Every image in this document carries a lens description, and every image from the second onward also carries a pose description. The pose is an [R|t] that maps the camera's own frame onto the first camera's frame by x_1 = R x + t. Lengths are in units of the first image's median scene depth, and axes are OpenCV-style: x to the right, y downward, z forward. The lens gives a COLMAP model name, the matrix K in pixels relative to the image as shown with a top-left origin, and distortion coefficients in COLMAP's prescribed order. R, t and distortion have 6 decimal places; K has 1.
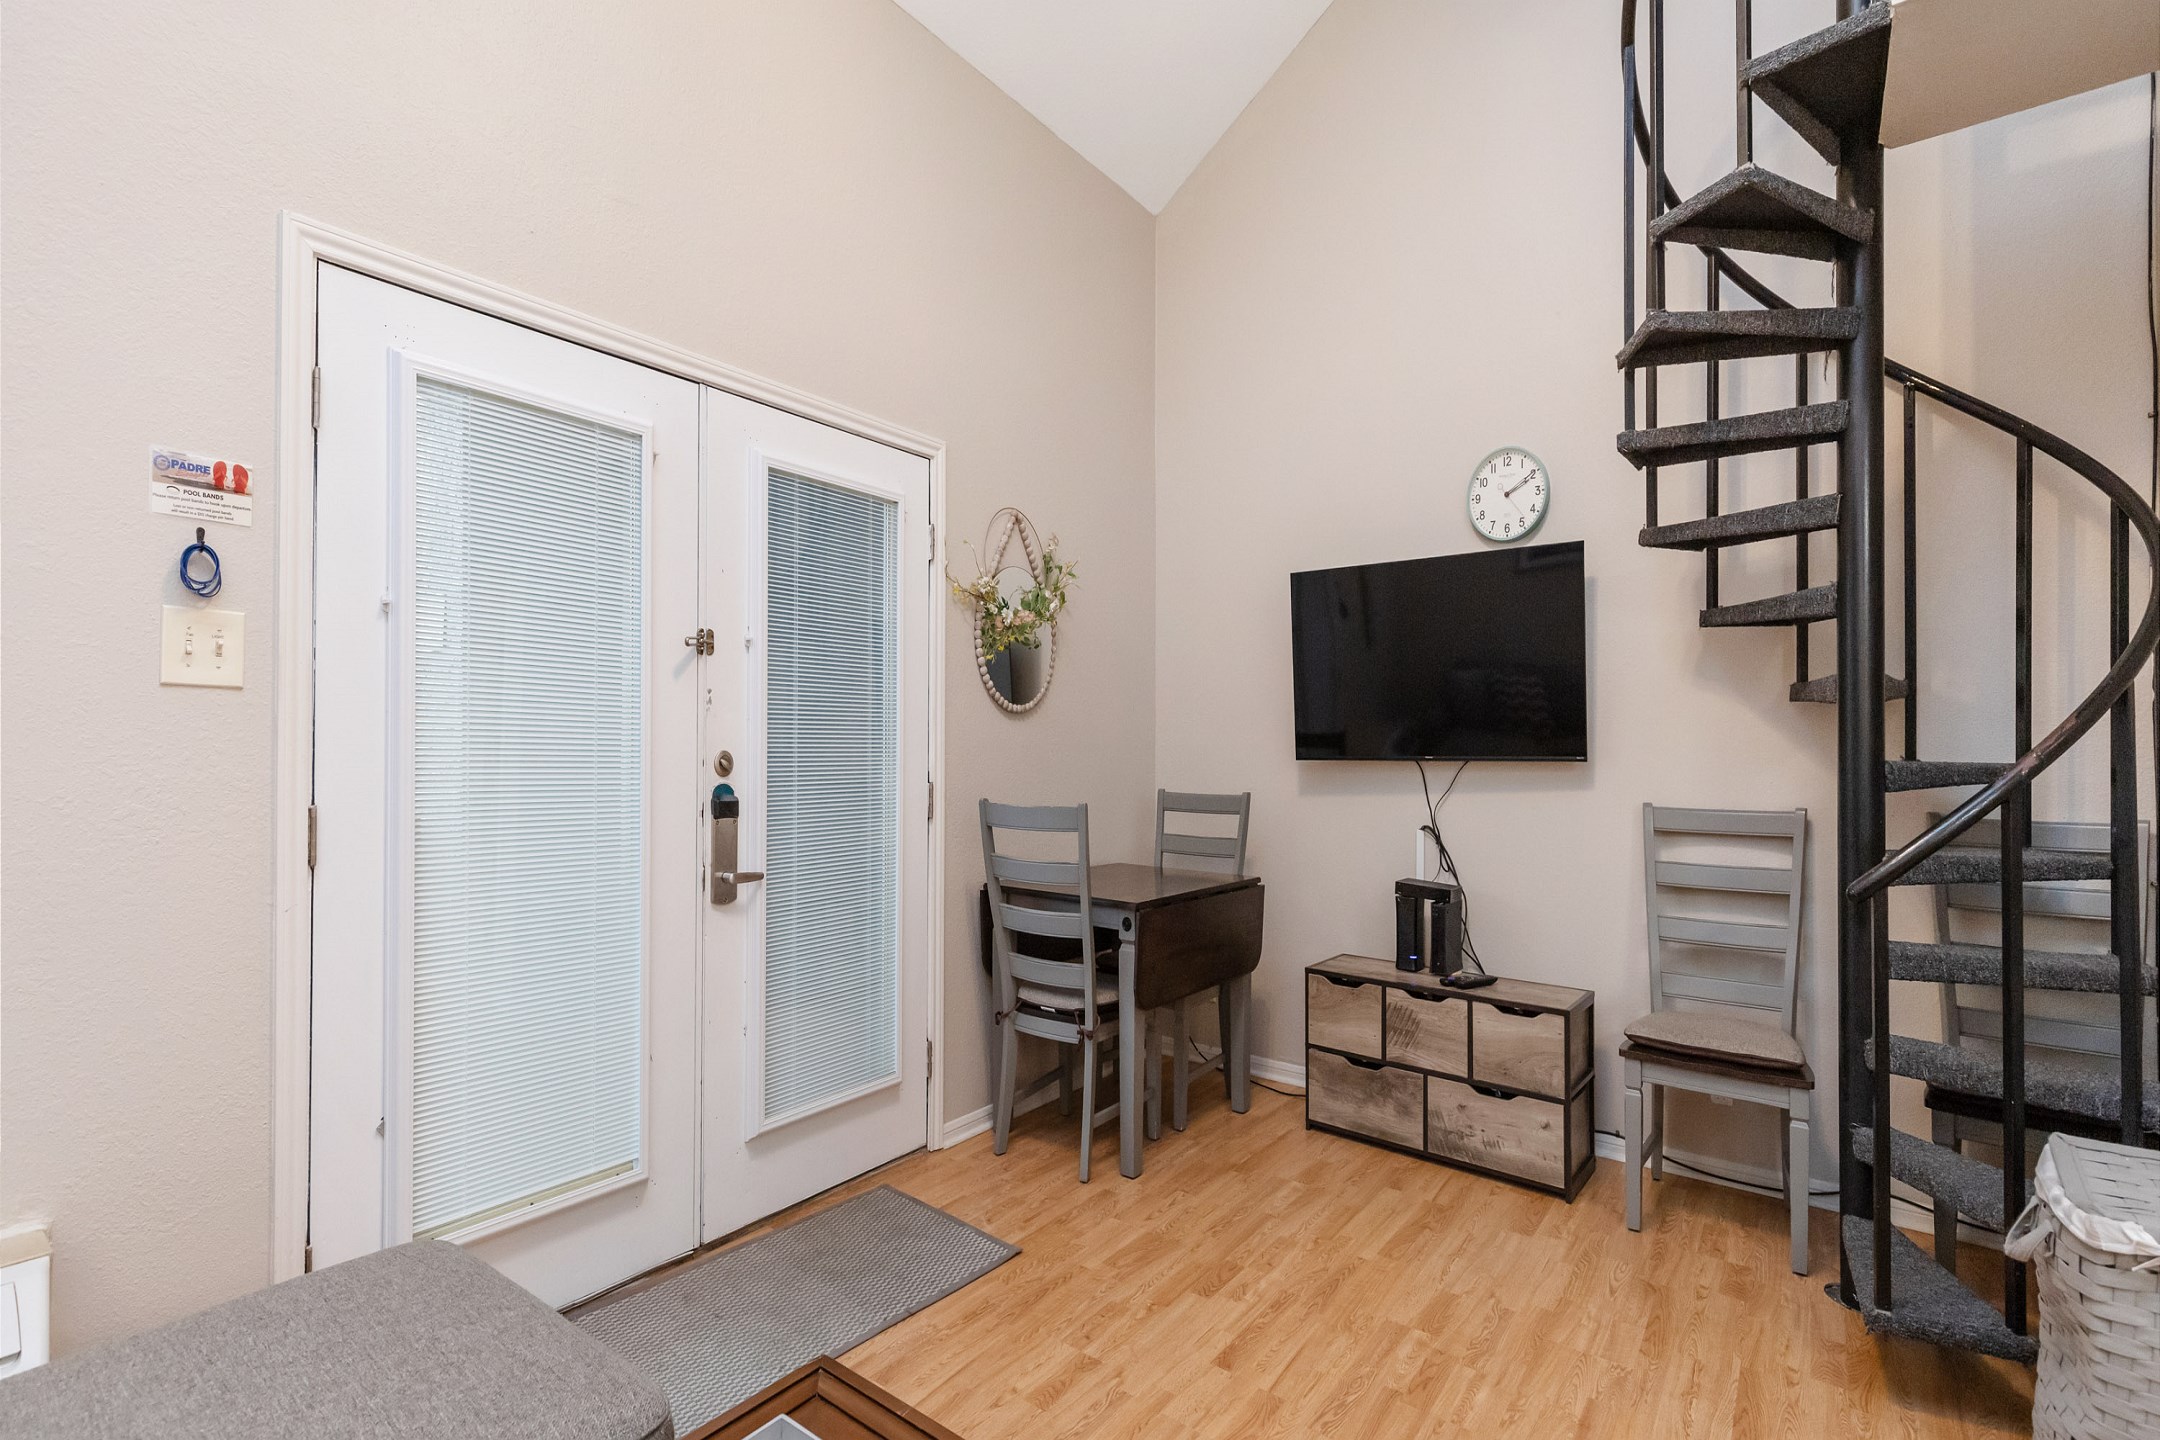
lens RADIAL K [[973.2, 0, 1084.1], [0, 973.2, 746.3], [0, 0, 1]] dist [0.003545, -0.001320]
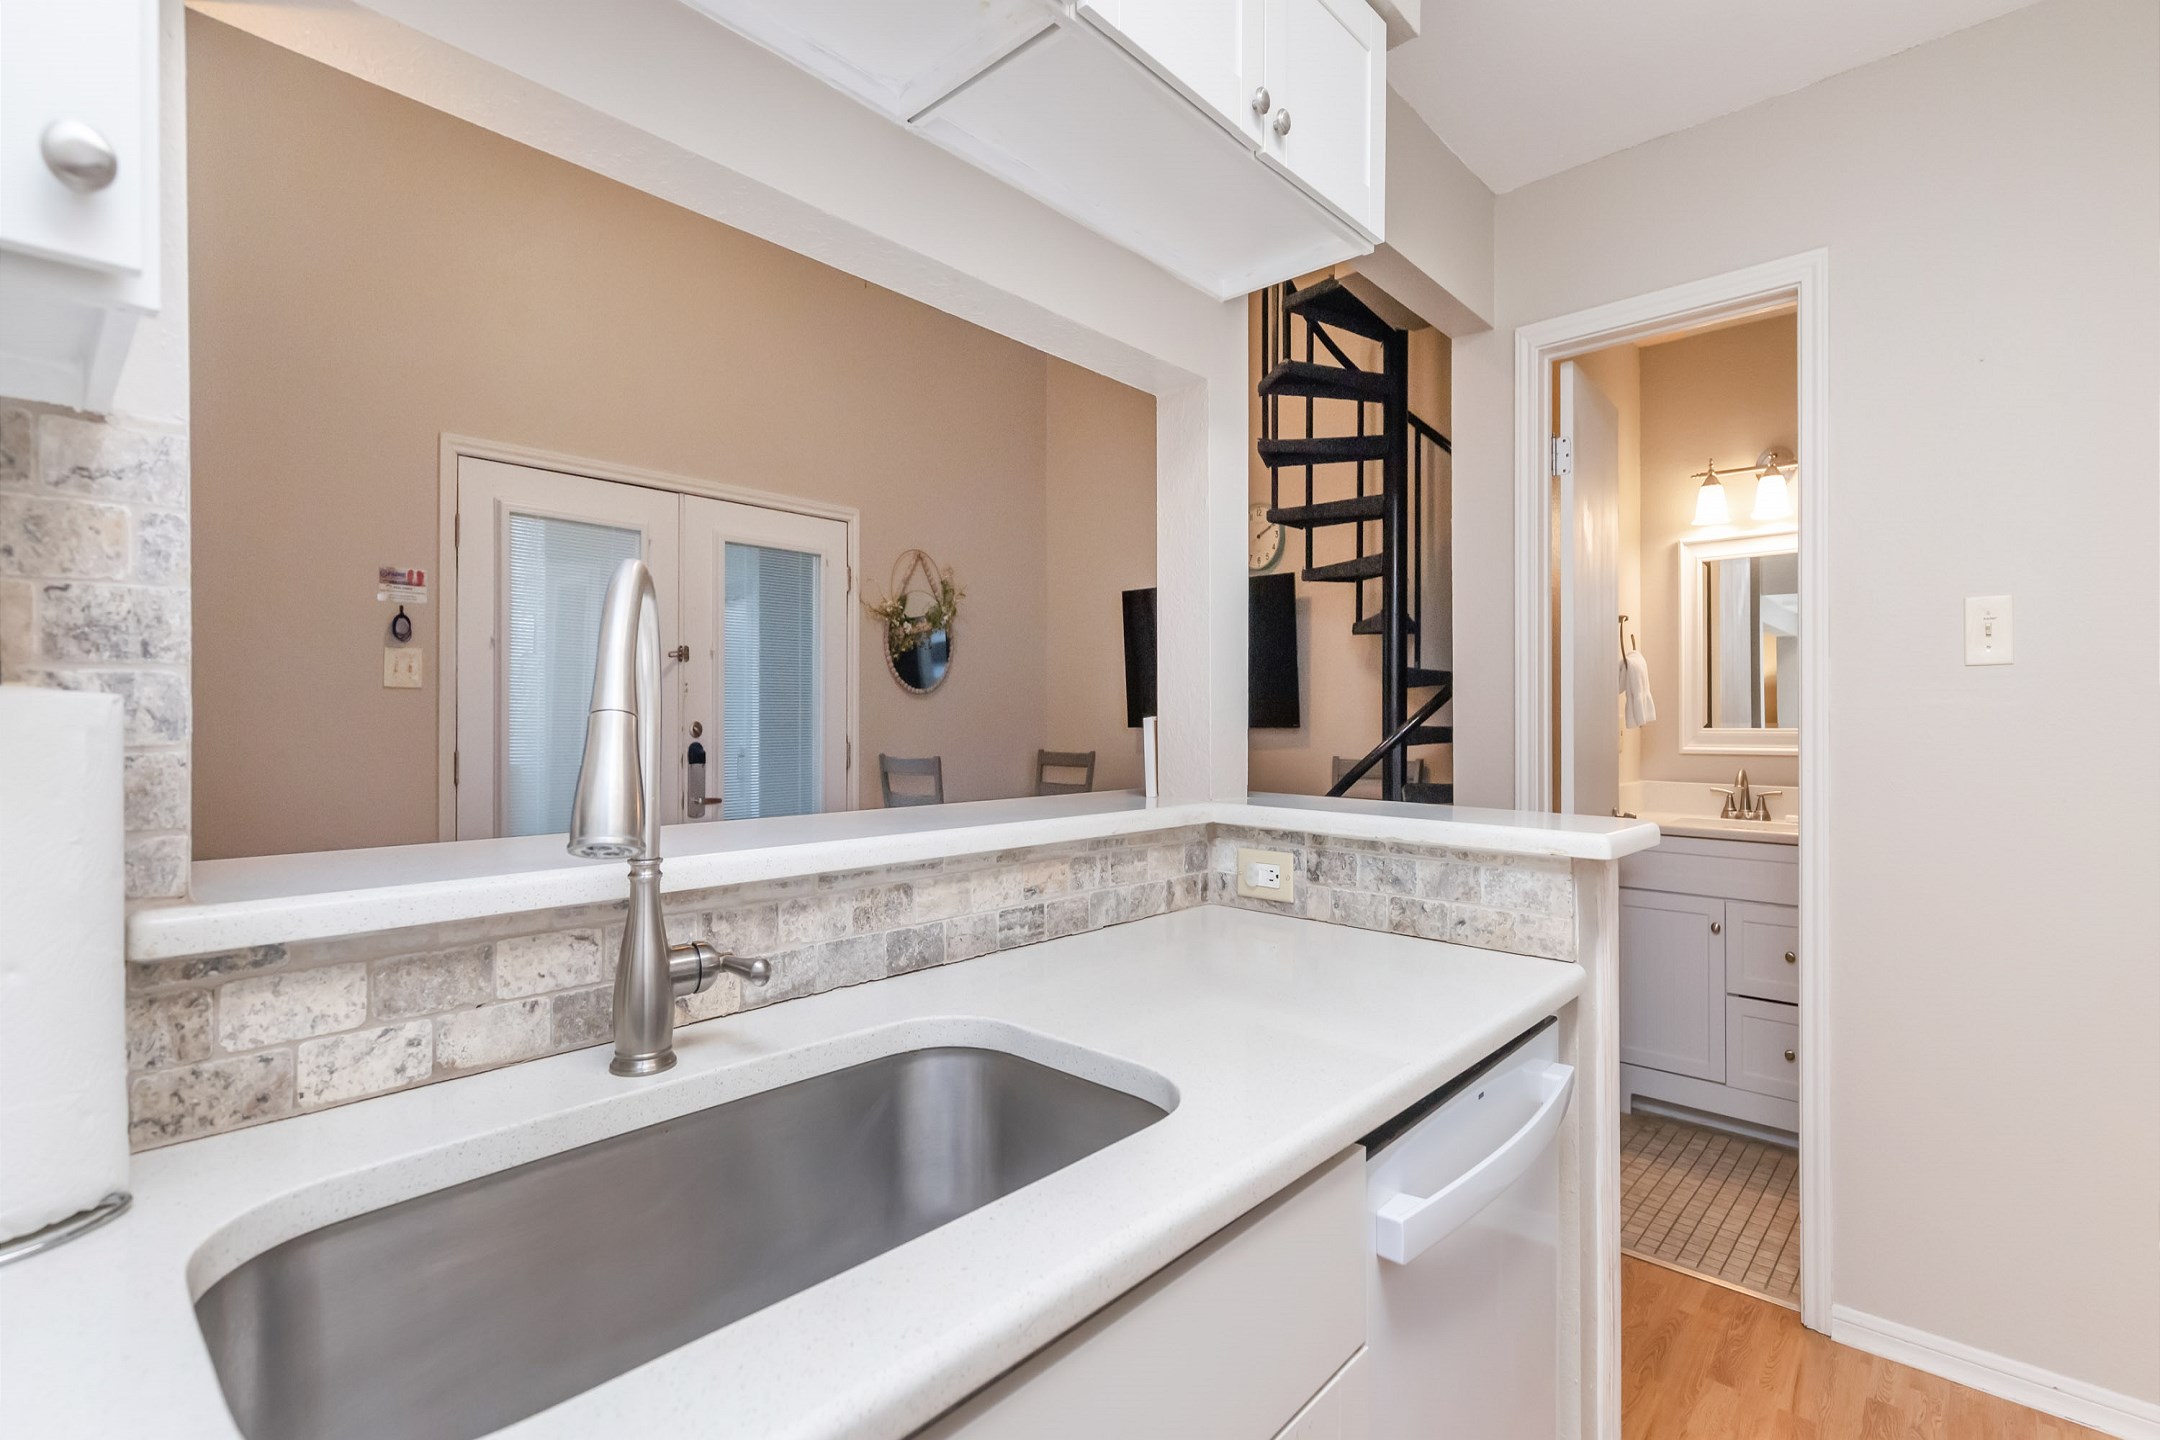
lens RADIAL K [[973.2, 0, 1077.3], [0, 973.2, 719.4], [0, 0, 1]] dist [0.003545, -0.001320]
pose [[0.994375, -0.000131, -0.105918, 0.356452], [0.000550, 0.999992, 0.003926, -0.003951], [0.105916, -0.003962, 0.994367, -0.441268]]
